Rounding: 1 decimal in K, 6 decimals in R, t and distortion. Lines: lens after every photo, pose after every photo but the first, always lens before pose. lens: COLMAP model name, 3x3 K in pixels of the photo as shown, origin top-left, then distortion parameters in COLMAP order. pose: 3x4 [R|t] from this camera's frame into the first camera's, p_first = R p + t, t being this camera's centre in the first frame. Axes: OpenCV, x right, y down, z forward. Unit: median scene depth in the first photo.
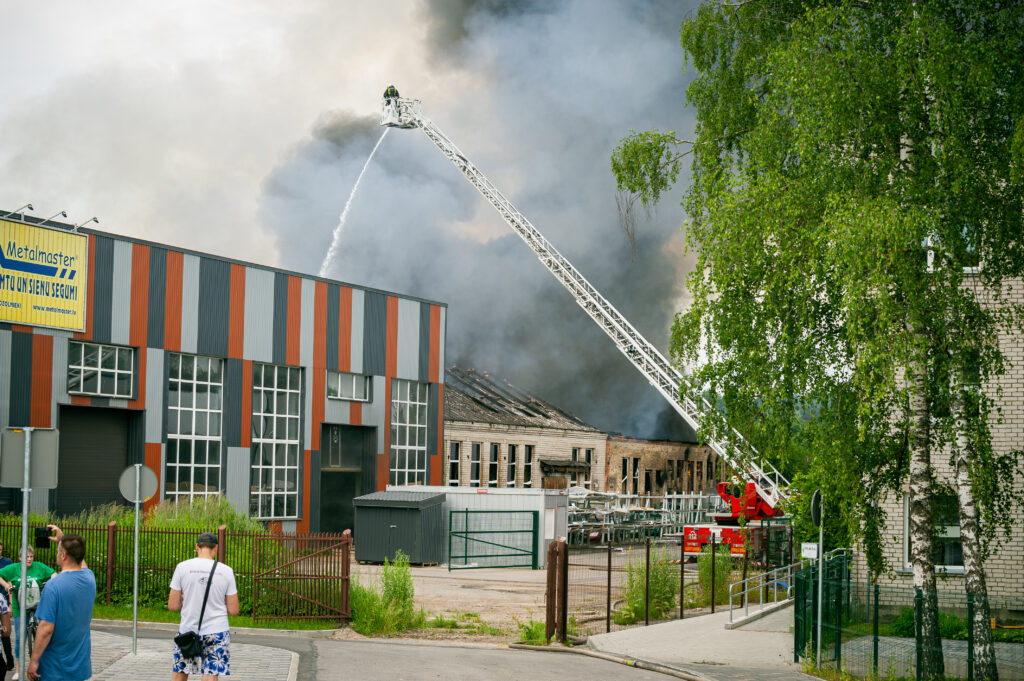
lens RADIAL K [[2215.7, 0, 510.8], [0, 2215.7, 340.9], [0, 0, 1]] dist [-0.069290, 0.000000]
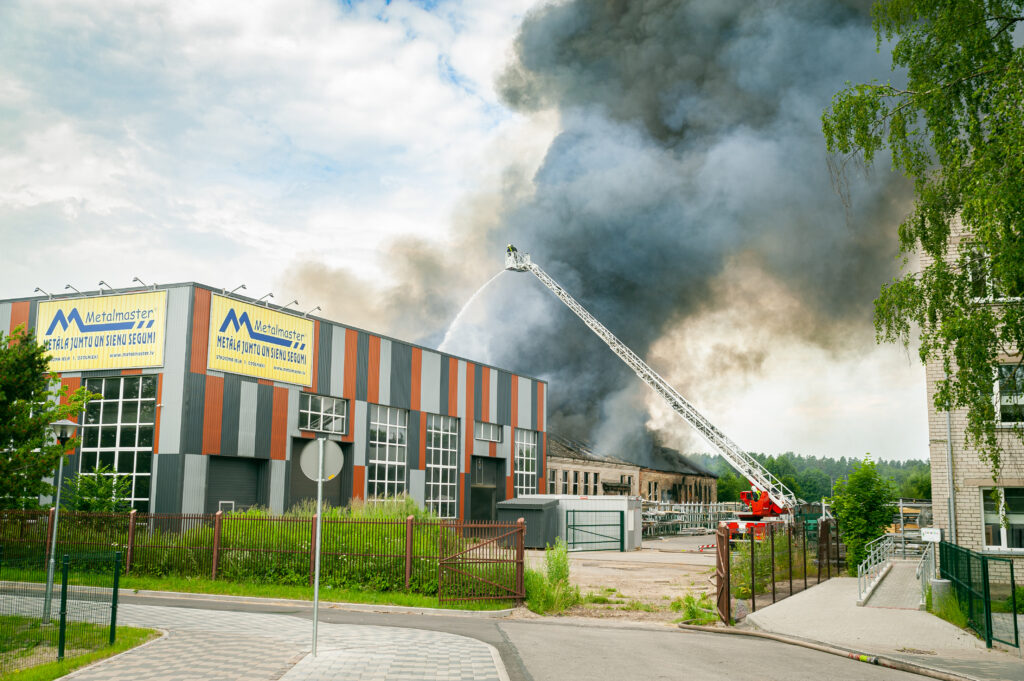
lens RADIAL K [[1013.8, 0, 512.1], [0, 1013.8, 367.0], [0, 0, 1]] dist [0.017146, 0.000000]
pose [[0.999717, -0.009844, -0.021643, -0.043145], [0.008173, 0.997076, -0.075981, 0.030930], [0.022328, 0.075782, 0.996874, 0.310502]]
